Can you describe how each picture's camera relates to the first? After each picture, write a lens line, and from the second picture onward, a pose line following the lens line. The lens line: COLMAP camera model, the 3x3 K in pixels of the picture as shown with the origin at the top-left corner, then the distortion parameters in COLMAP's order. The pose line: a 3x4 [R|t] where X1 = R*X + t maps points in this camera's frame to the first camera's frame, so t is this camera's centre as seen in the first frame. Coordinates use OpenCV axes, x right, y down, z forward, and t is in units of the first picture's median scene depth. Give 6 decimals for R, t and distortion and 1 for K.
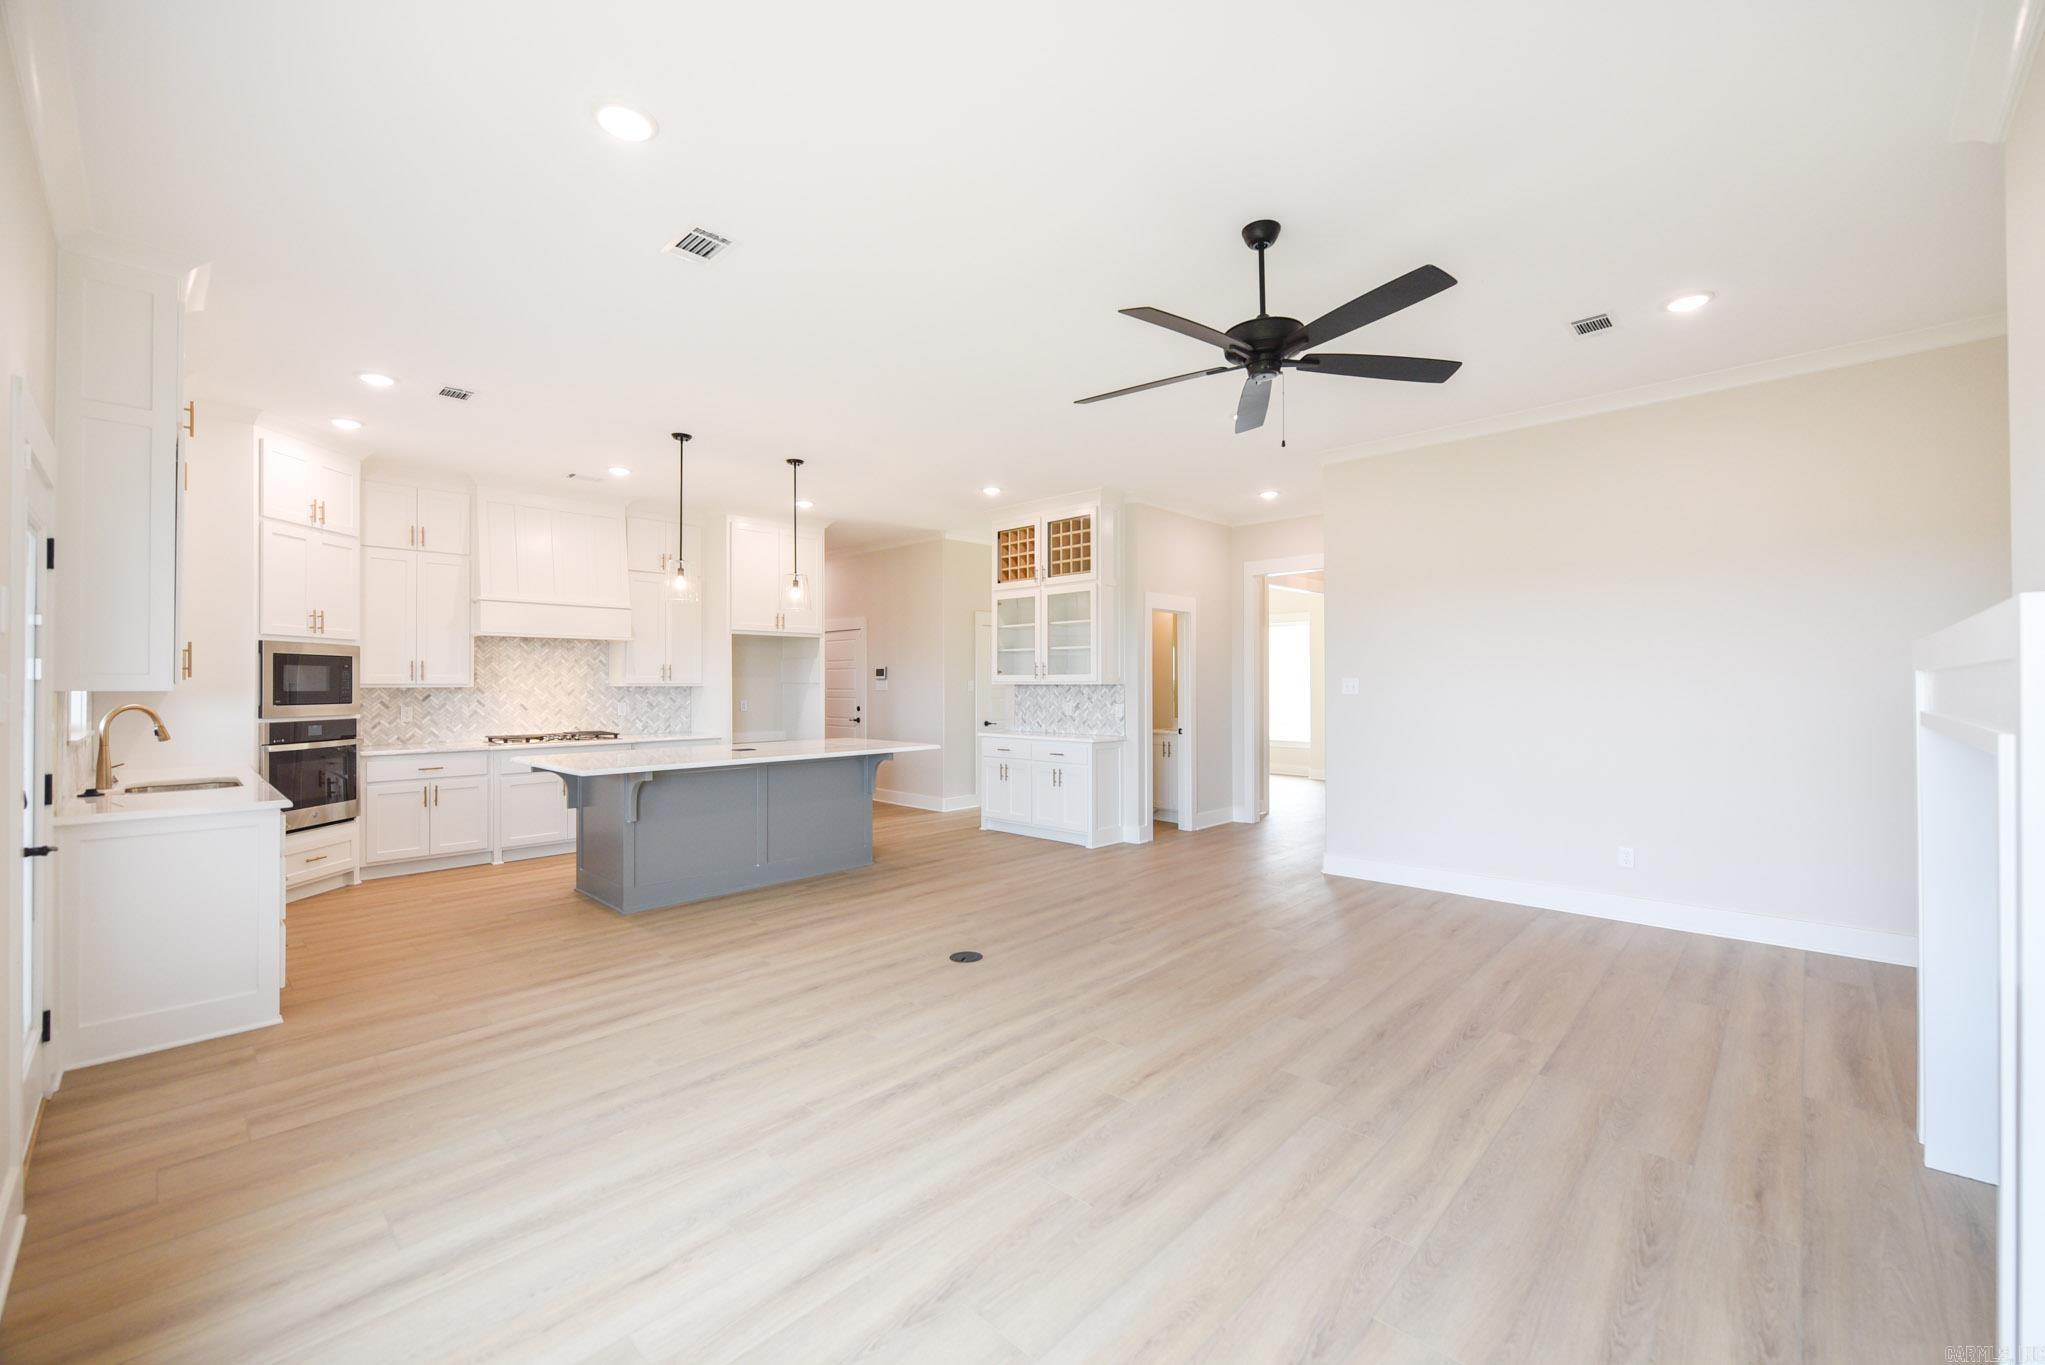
lens RADIAL K [[860.5, 0, 1038.5], [0, 860.5, 688.9], [0, 0, 1]] dist [0.001634, -0.002190]
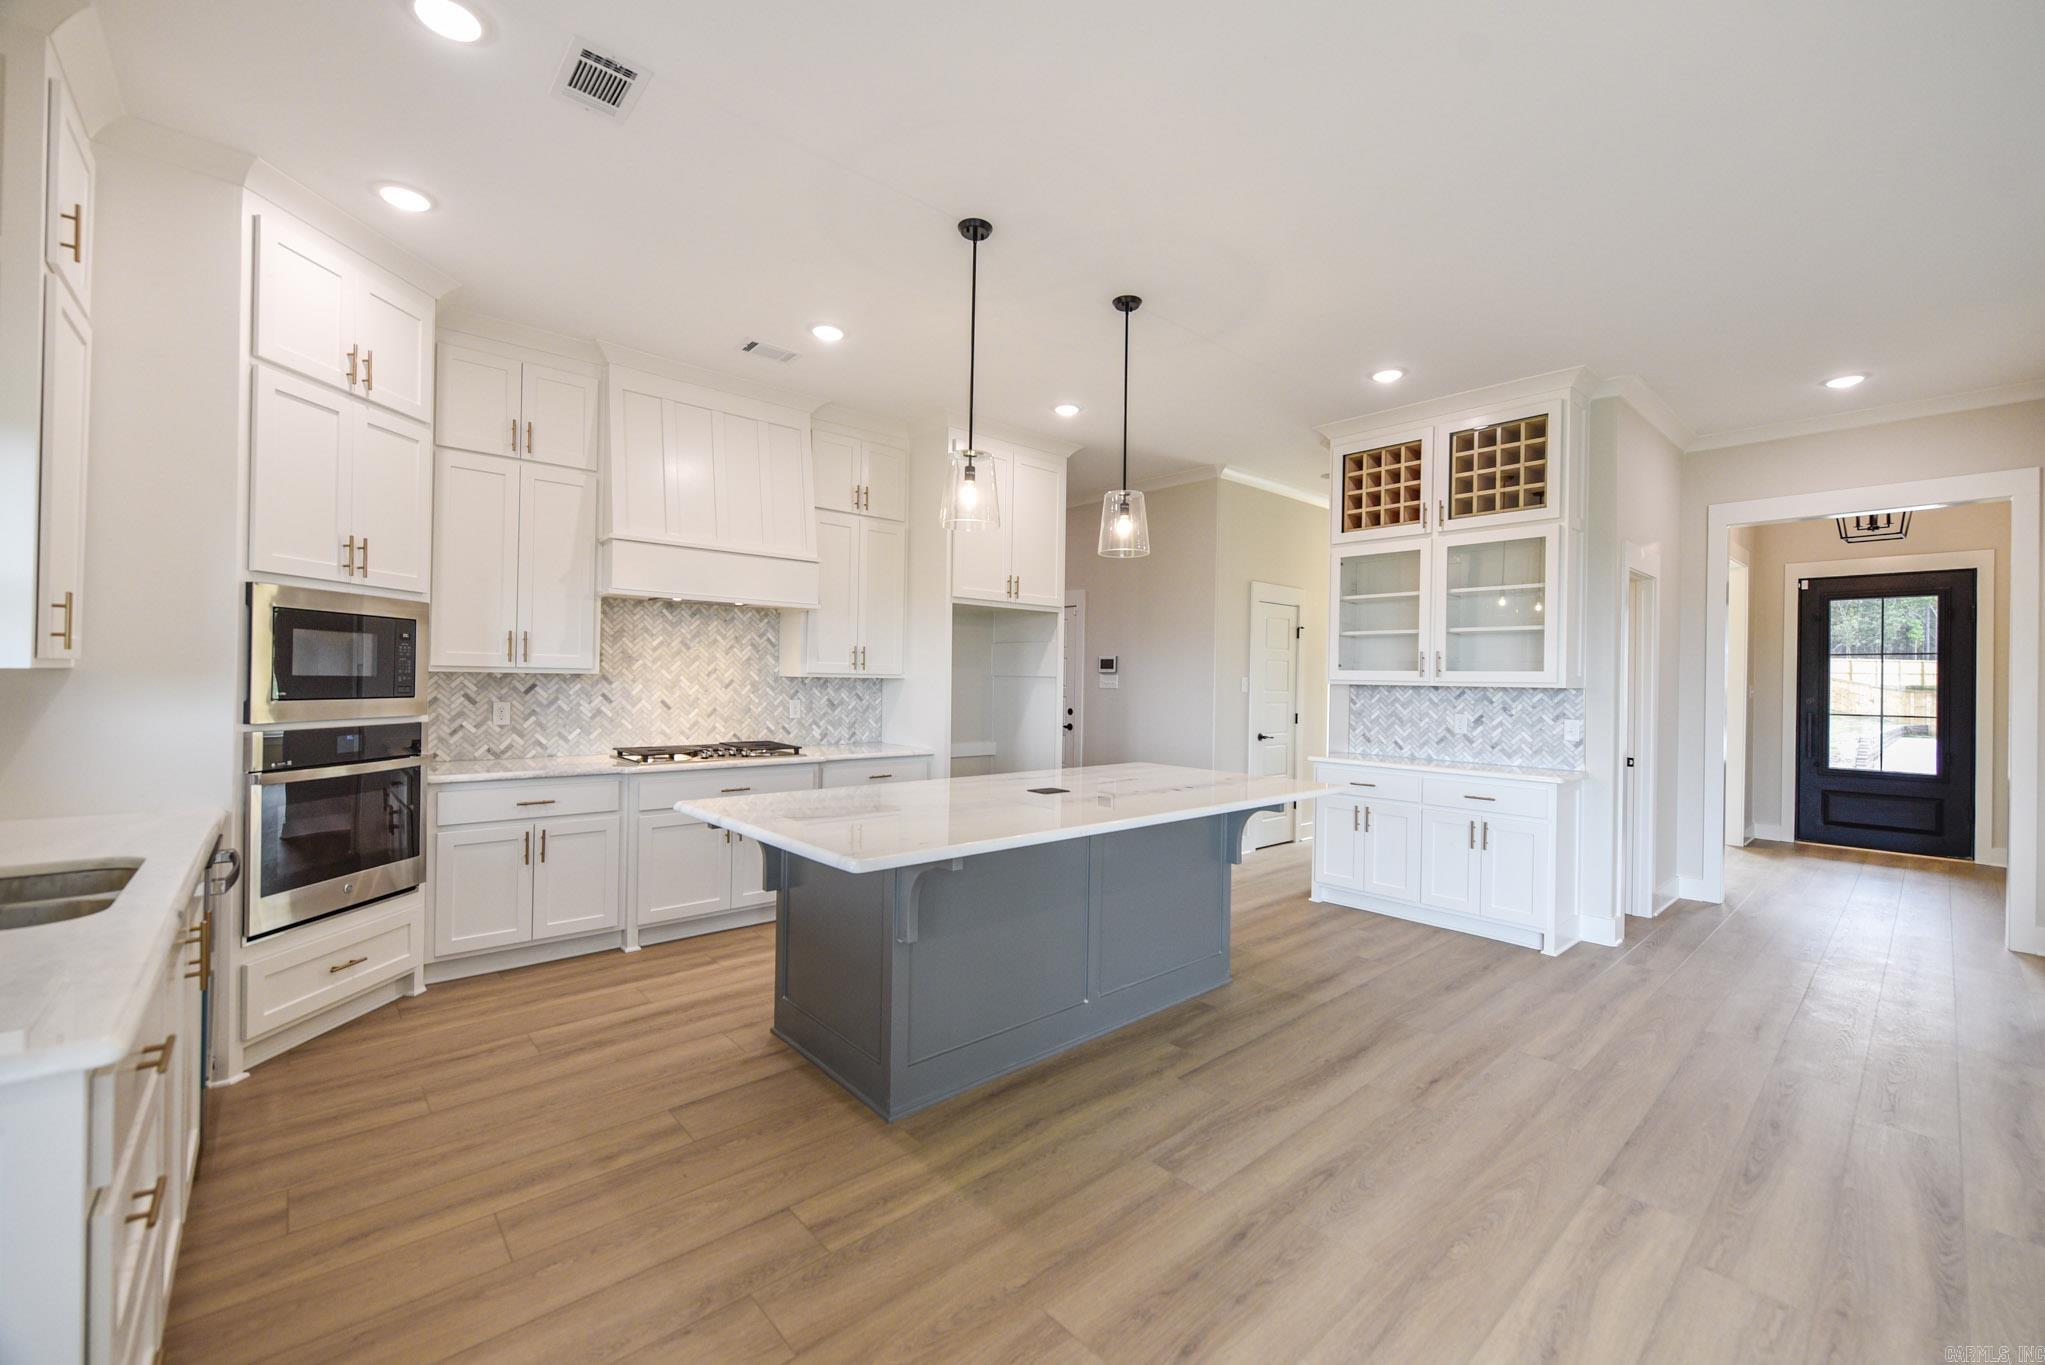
lens RADIAL K [[860.5, 0, 1035.9], [0, 860.5, 691.5], [0, 0, 1]] dist [0.001634, -0.002190]
pose [[0.996286, 0.020492, -0.083634, -0.266372], [-0.019839, 0.999766, 0.008634, -0.000854], [0.083791, -0.006942, 0.996459, 0.370293]]
